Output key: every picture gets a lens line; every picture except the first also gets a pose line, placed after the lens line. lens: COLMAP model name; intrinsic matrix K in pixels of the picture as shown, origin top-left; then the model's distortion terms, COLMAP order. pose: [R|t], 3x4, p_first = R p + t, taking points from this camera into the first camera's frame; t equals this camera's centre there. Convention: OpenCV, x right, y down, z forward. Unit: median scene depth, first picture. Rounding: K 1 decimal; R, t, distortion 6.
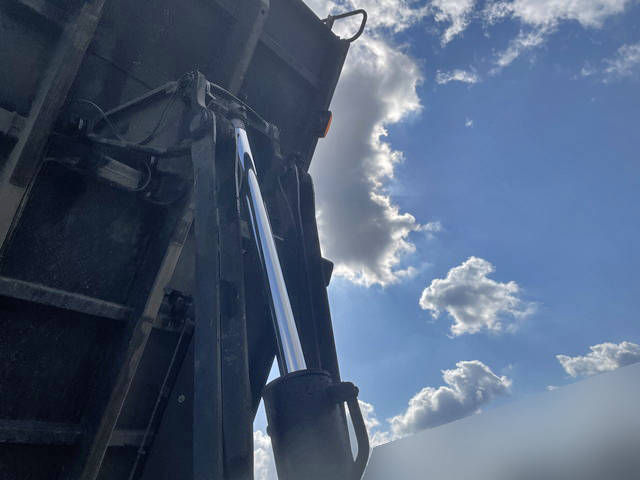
lens RADIAL K [[479.4, 0, 323.4], [0, 479.4, 237.1], [0, 0, 1]] dist [0.102635, -0.130057]
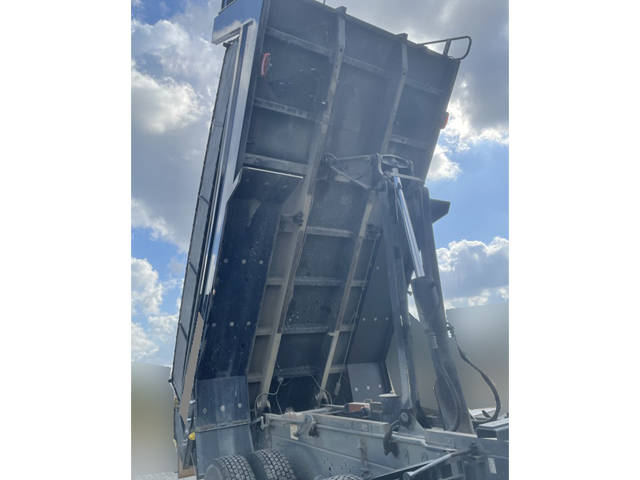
lens RADIAL K [[479.4, 0, 323.4], [0, 479.4, 237.1], [0, 0, 1]] dist [0.102635, -0.130057]
pose [[0.942330, -0.000028, -0.334685, 0.219608], [0.122292, 0.930882, 0.344244, -0.619051], [0.311543, -0.365320, 0.877201, -1.007484]]
